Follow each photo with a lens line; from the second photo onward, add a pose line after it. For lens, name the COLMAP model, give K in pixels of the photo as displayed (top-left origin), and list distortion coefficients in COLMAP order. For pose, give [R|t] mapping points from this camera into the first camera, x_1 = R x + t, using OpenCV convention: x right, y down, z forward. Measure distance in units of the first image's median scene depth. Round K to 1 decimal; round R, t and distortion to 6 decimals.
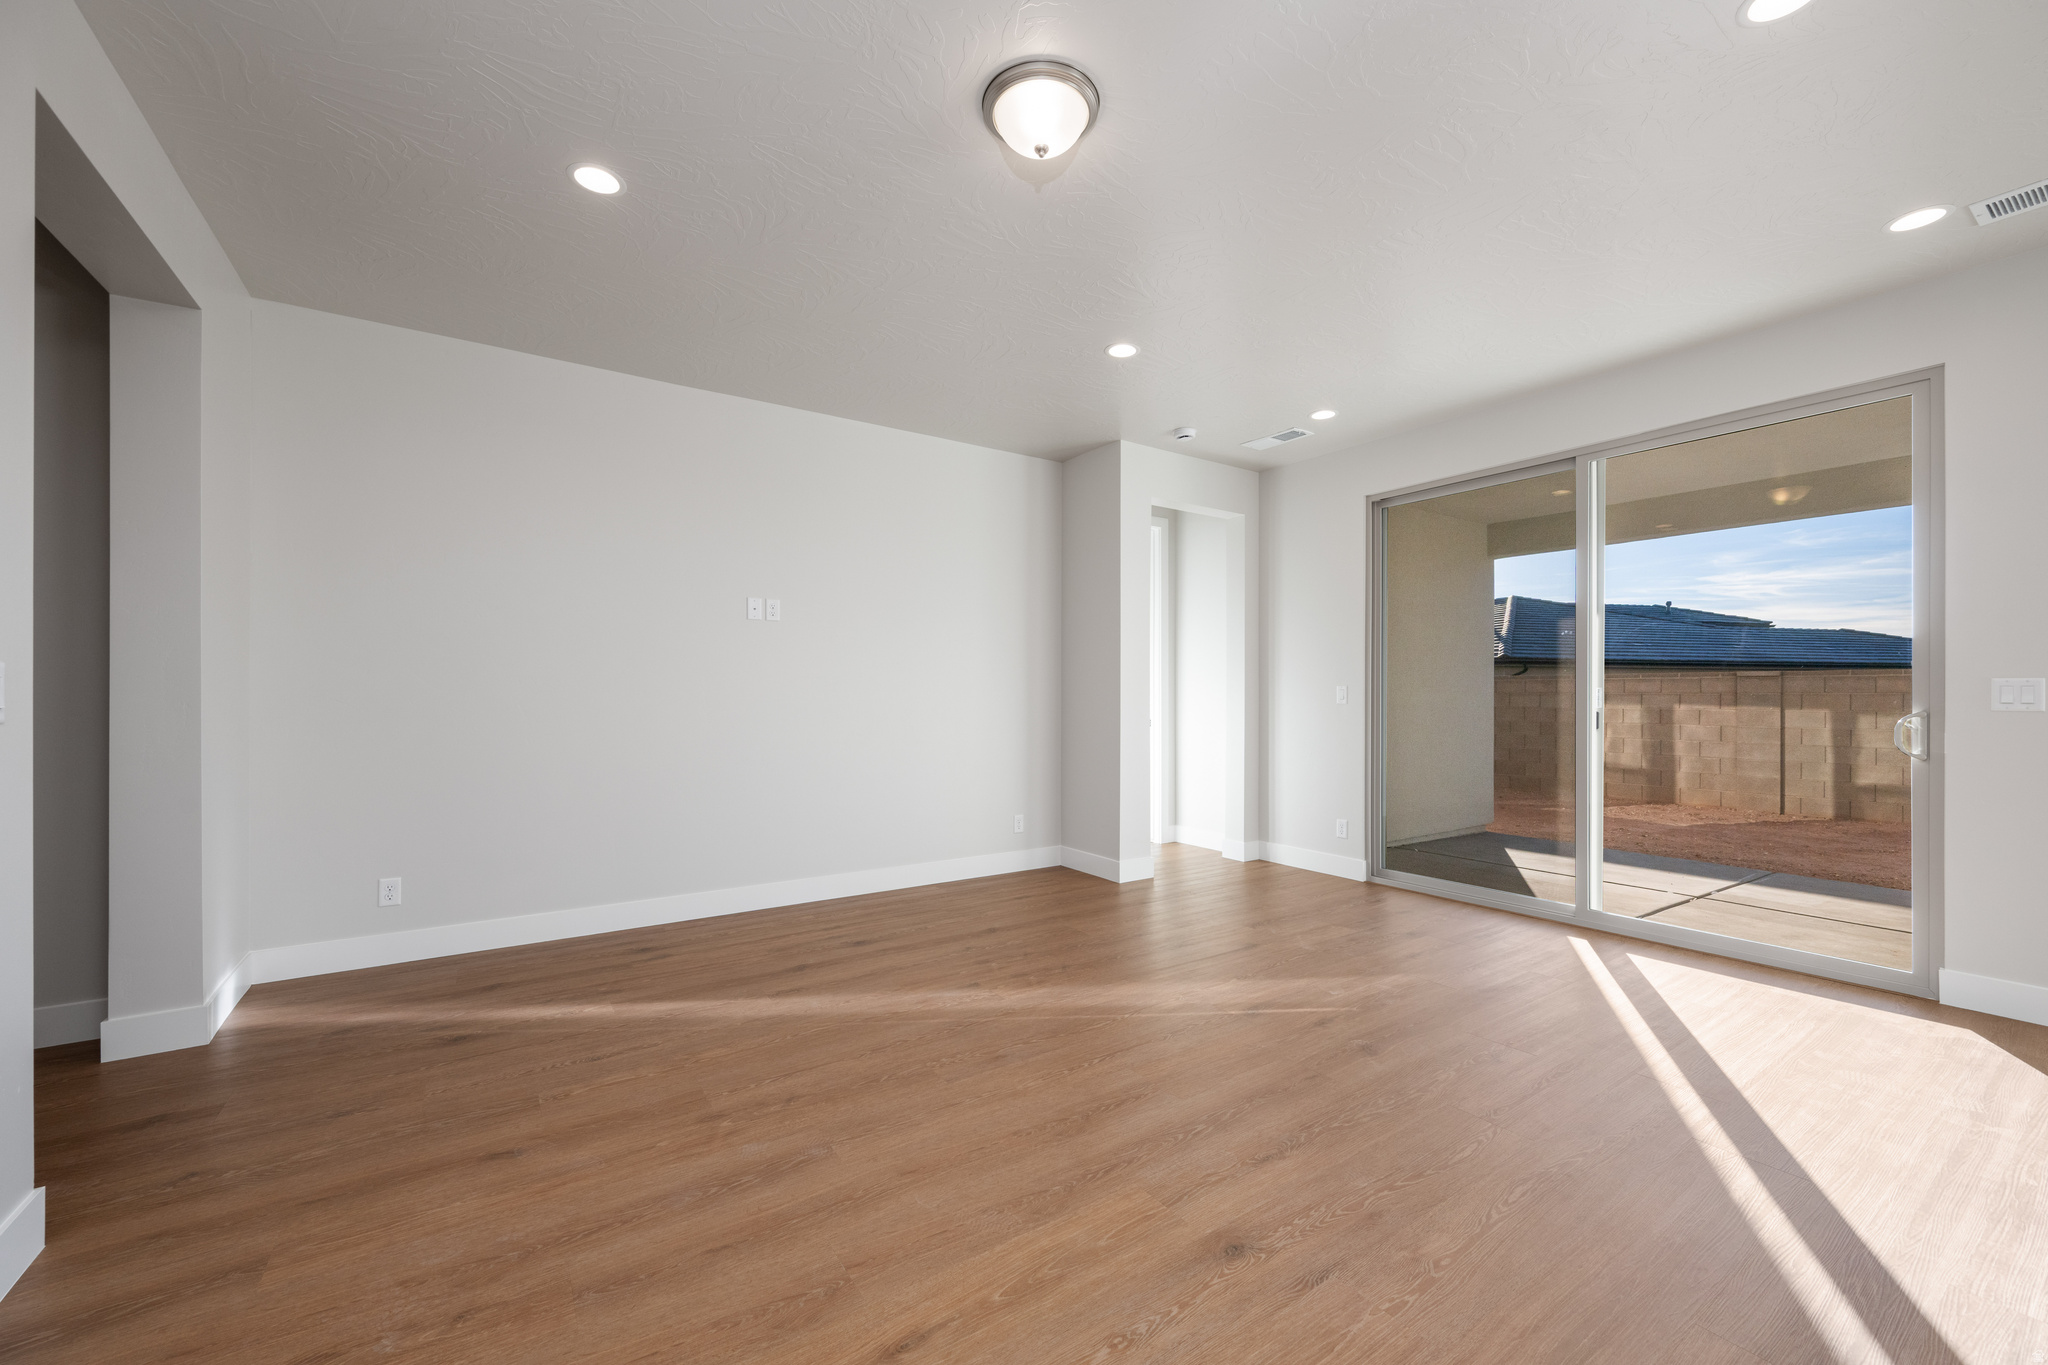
lens RADIAL K [[806.1, 0, 1034.9], [0, 806.1, 693.1], [0, 0, 1]] dist [0.000006, -0.000122]
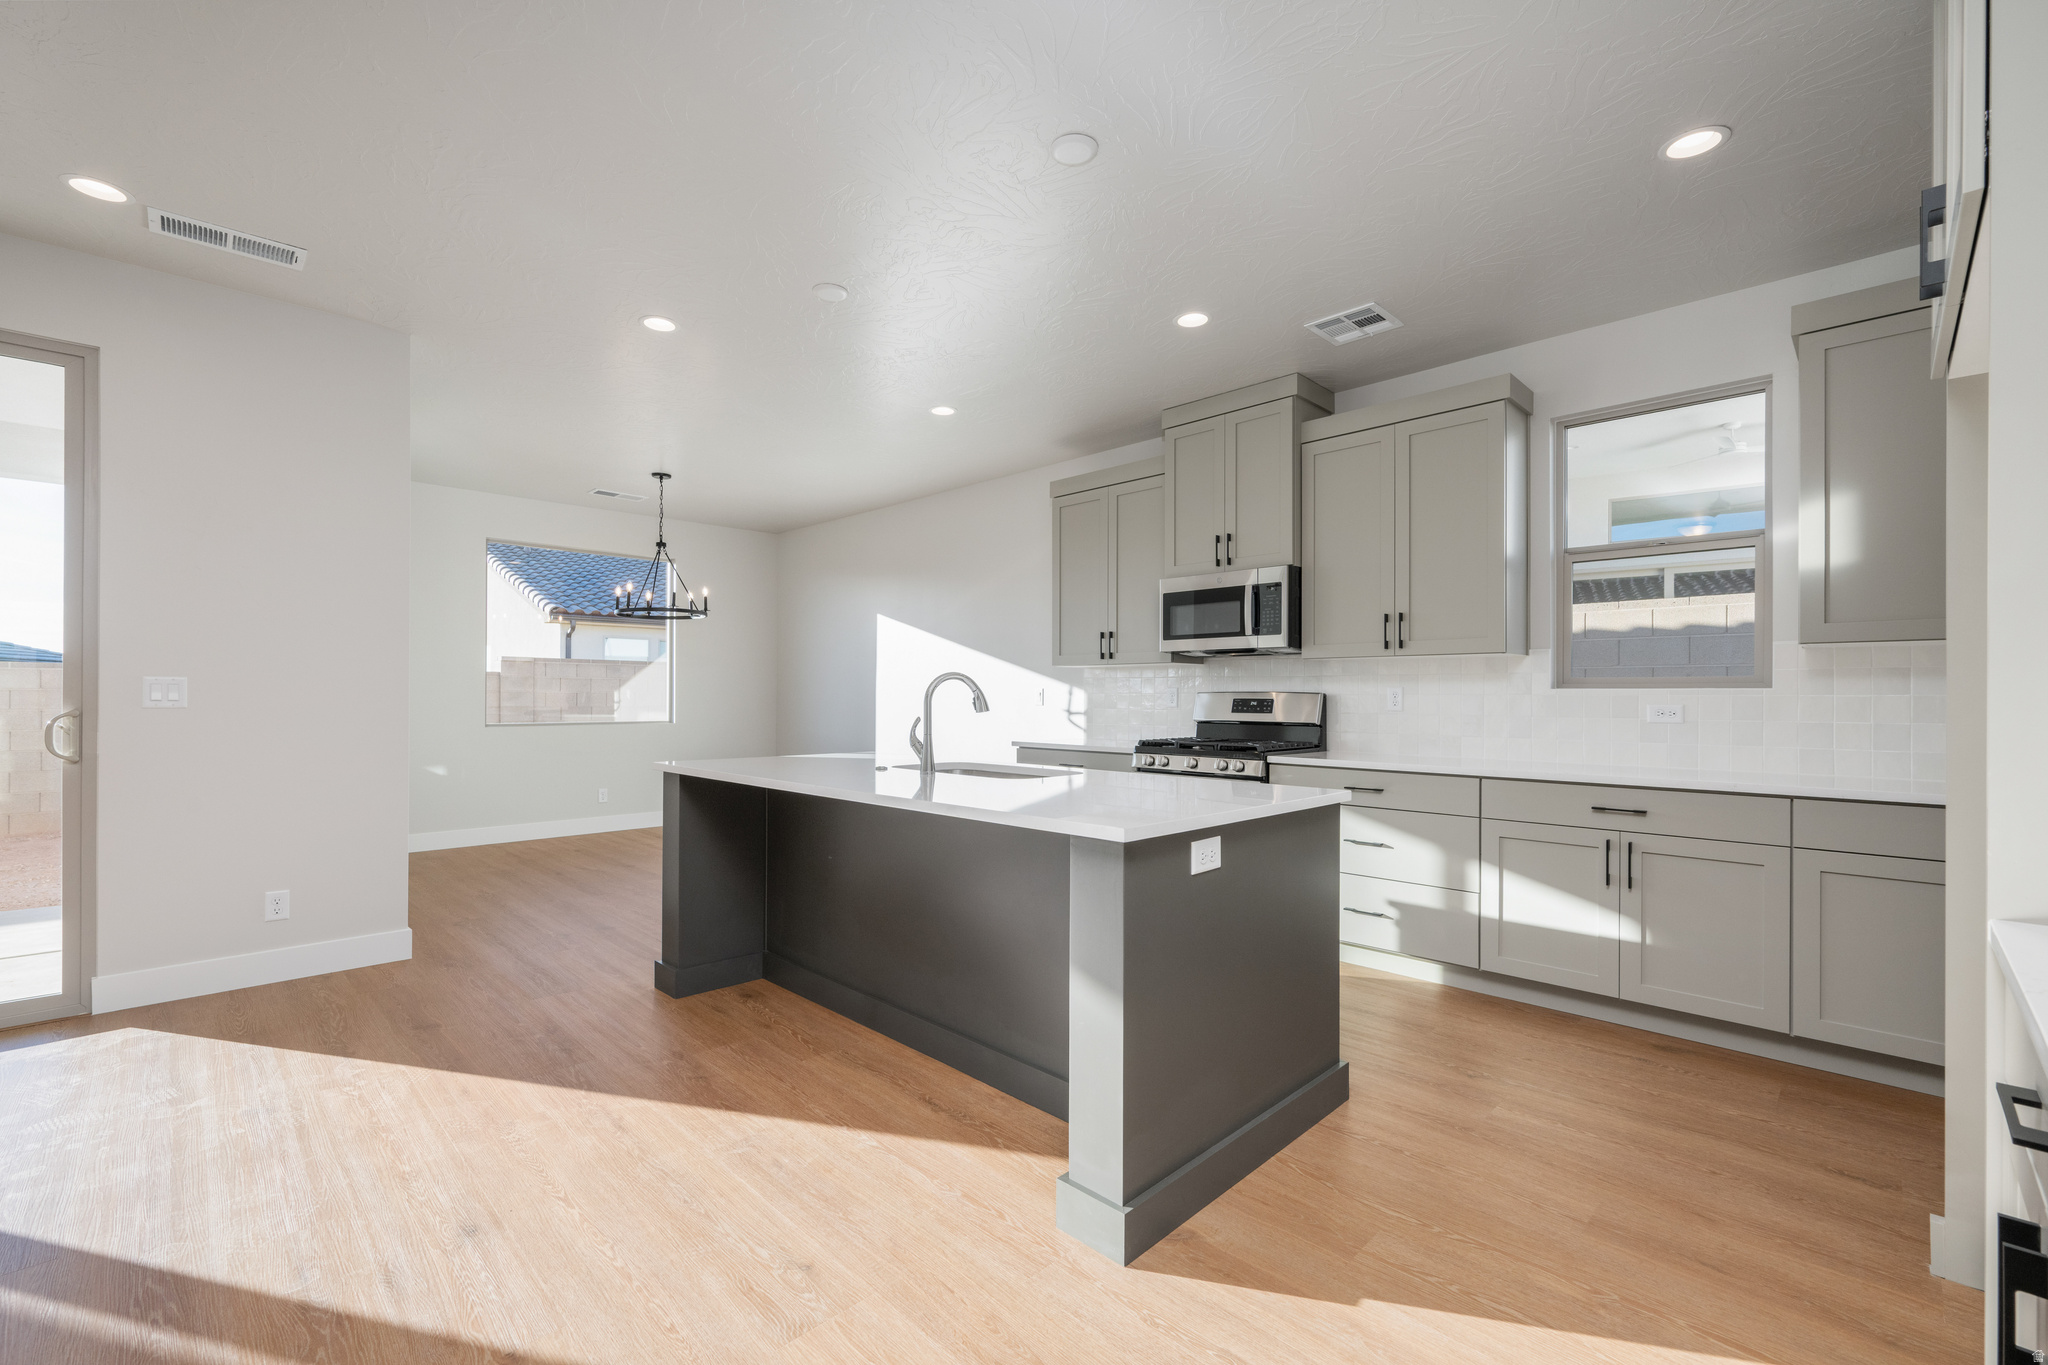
lens RADIAL K [[857.5, 0, 1026.5], [0, 857.5, 693.9], [0, 0, 1]] dist [0.001158, -0.000213]
pose [[-0.184647, -0.001482, 0.982804, -0.083075], [-0.005152, 0.999987, 0.000540, -0.002243], [-0.982791, -0.004964, -0.184653, 0.098338]]
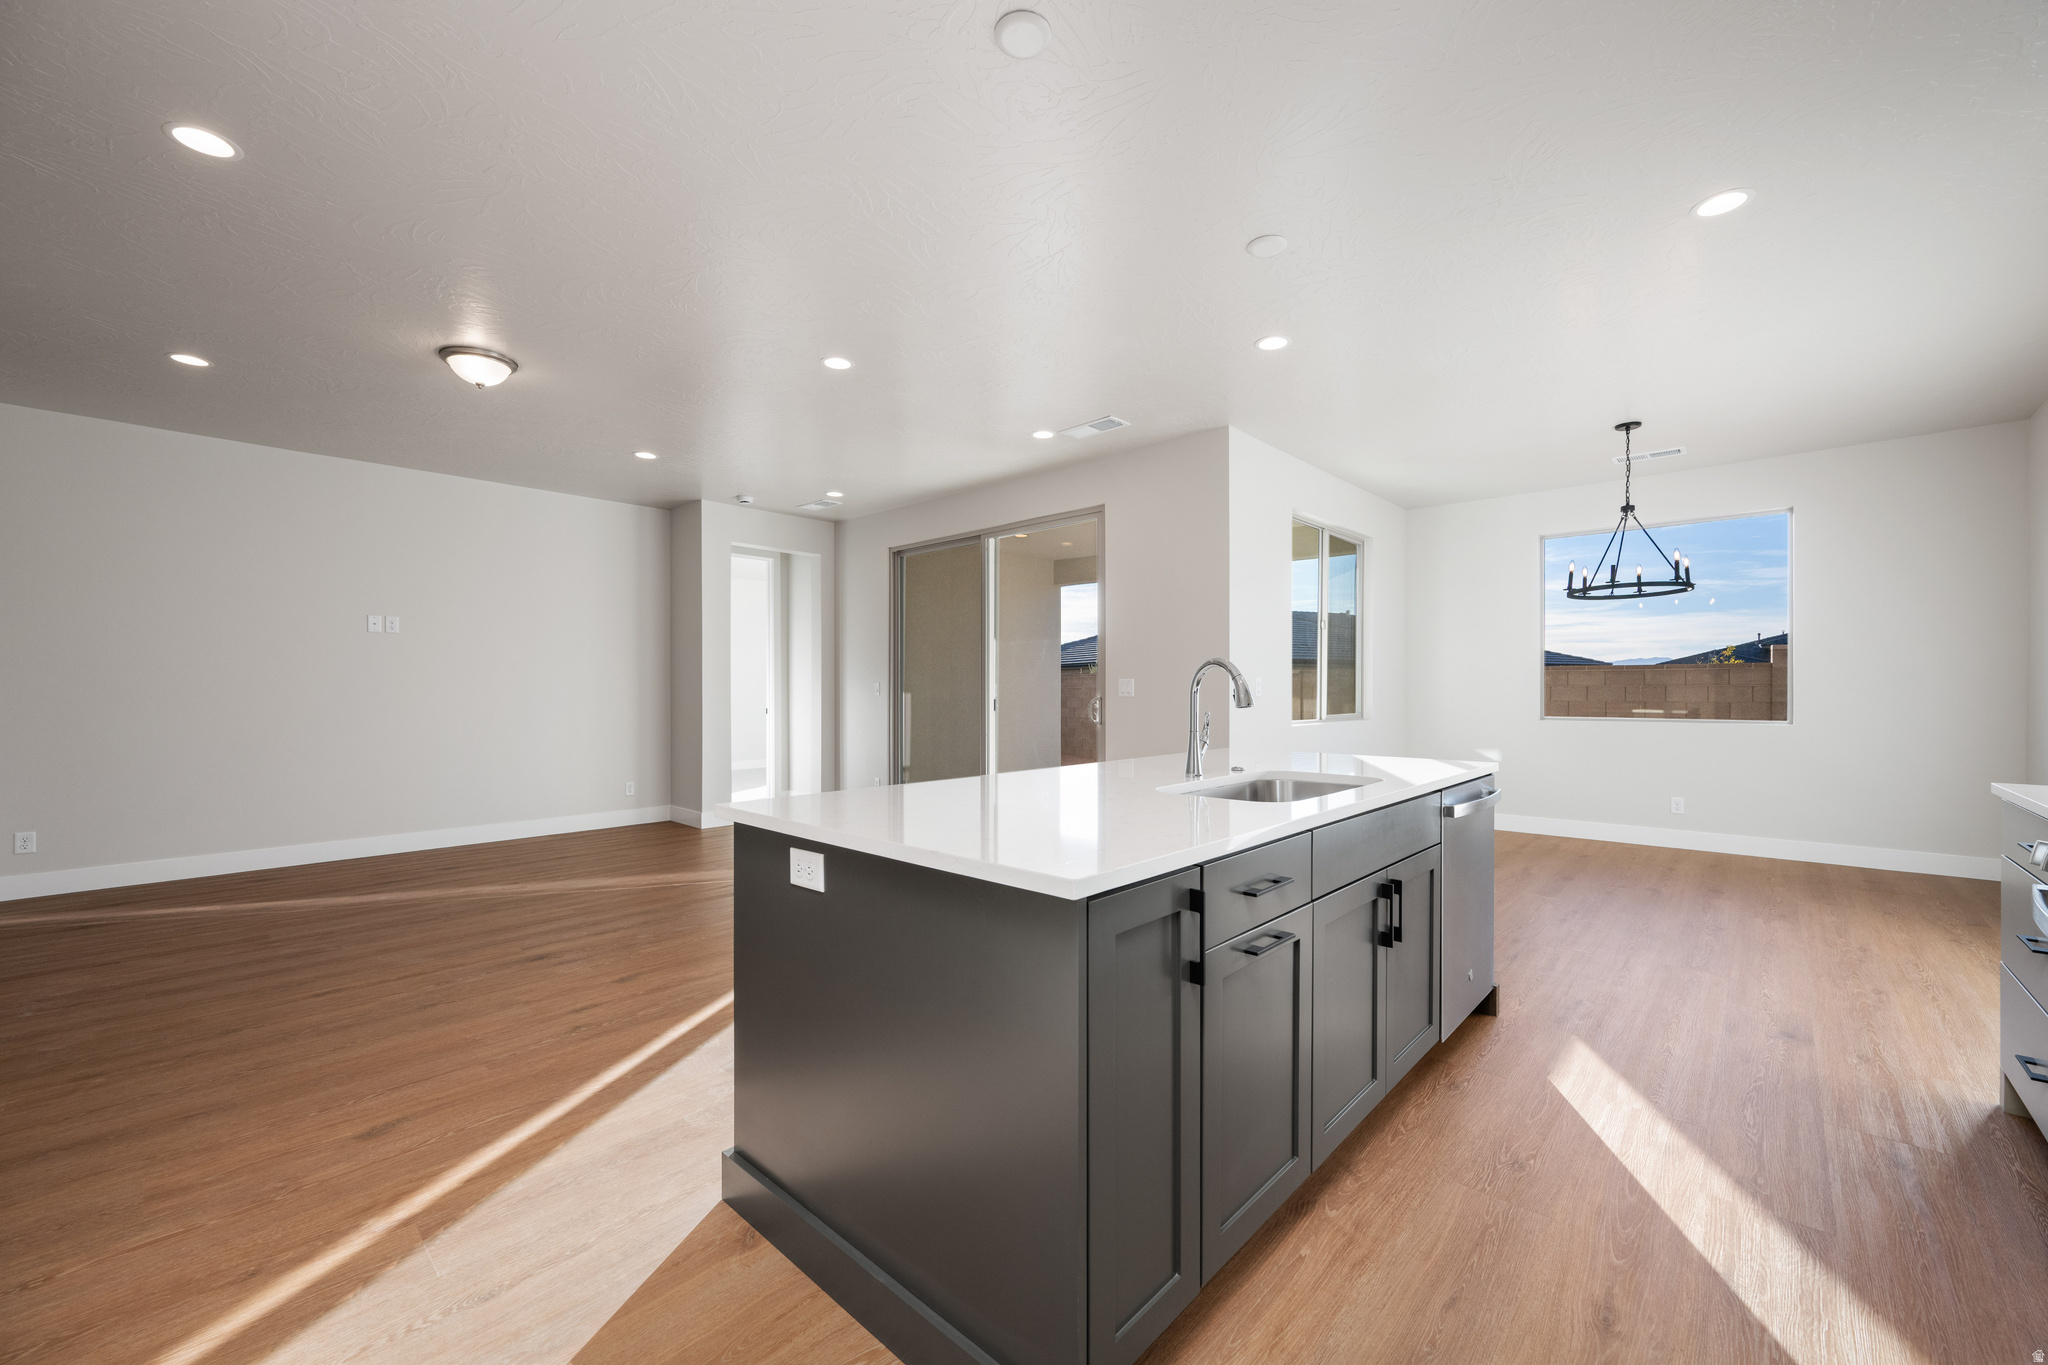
lens RADIAL K [[804.4, 0, 1027.6], [0, 804.4, 689.9], [0, 0, 1]] dist [0.000381, 0.000229]
pose [[0.975516, -0.002736, 0.219910, 0.560793], [0.002126, 0.999993, 0.003010, 0.000487], [-0.219917, -0.002469, 0.975516, -0.709029]]
